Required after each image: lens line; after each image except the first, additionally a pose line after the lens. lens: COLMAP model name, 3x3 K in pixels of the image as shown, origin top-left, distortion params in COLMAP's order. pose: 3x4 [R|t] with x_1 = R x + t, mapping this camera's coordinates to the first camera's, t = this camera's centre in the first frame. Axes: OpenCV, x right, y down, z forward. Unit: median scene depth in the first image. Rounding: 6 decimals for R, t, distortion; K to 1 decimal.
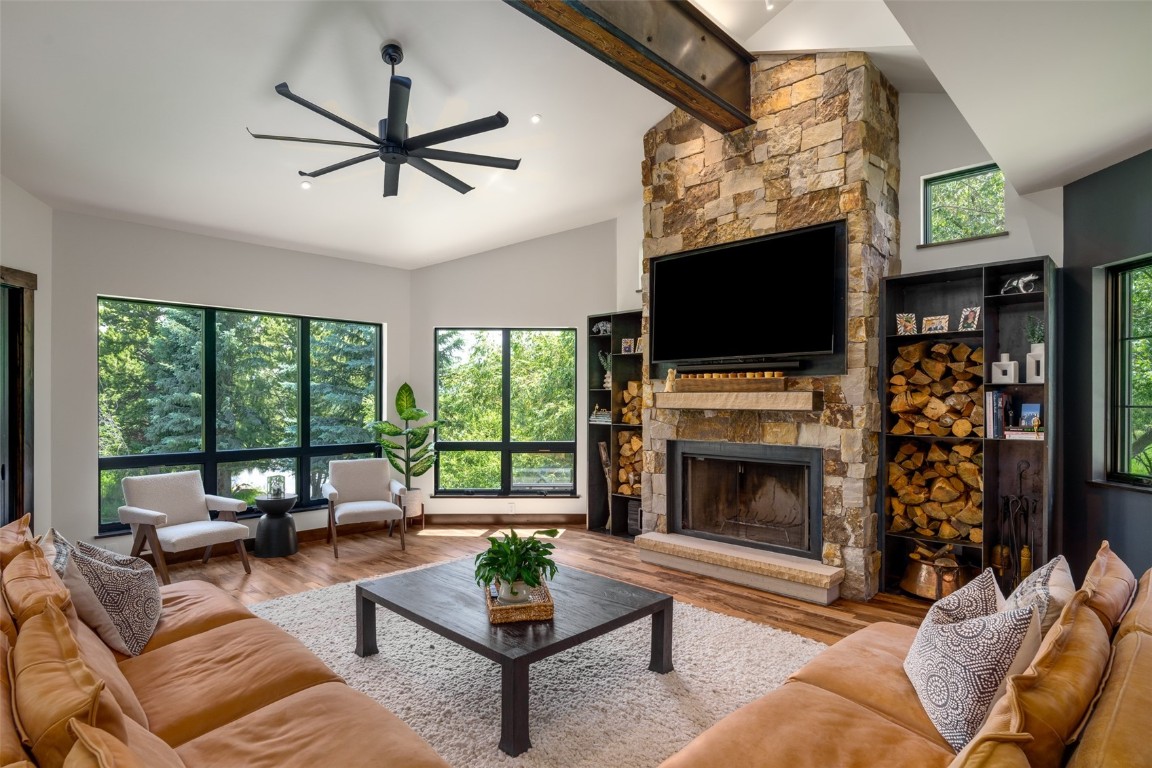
lens RADIAL K [[629.3, 0, 578.4], [0, 629.3, 392.6], [0, 0, 1]] dist [0.008607, 0.000443]
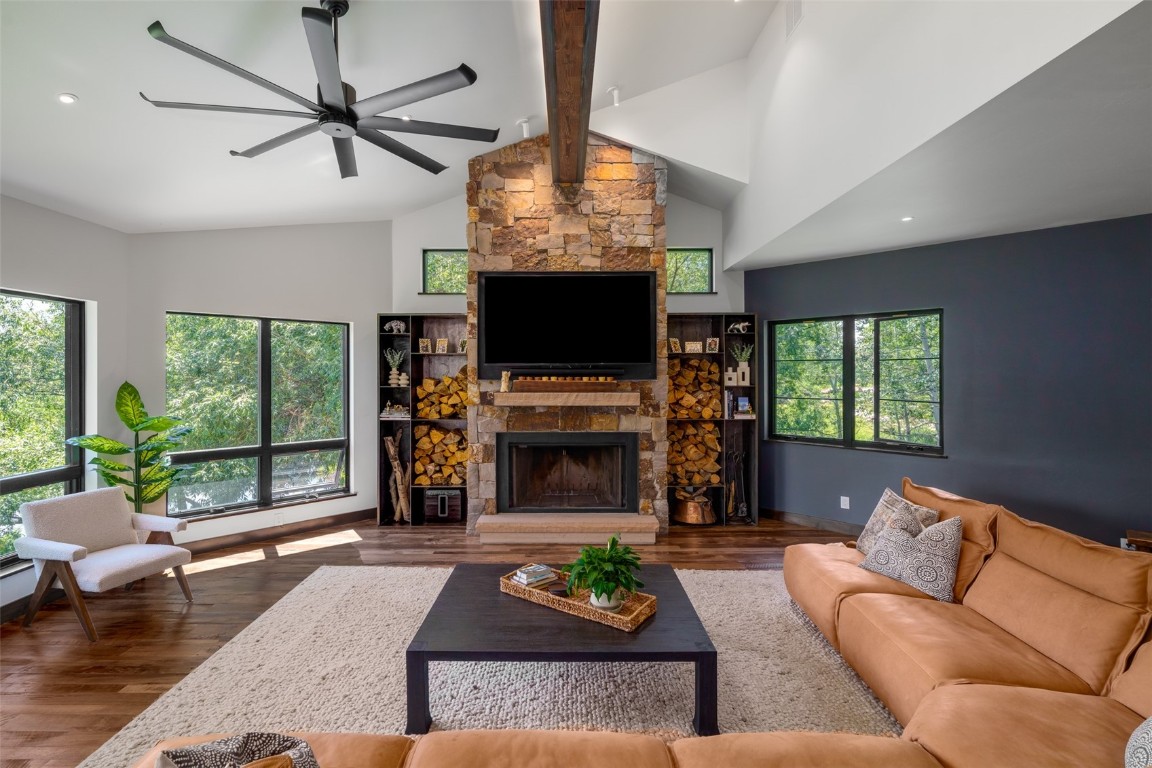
lens RADIAL K [[528.5, 0, 567.6], [0, 528.5, 366.3], [0, 0, 1]] dist [0.006481, 0.000450]
pose [[0.712932, 0.002381, 0.701230, -0.500520], [-0.002345, 0.999997, -0.001011, -0.051302], [-0.701230, -0.000923, 0.712935, 0.250887]]
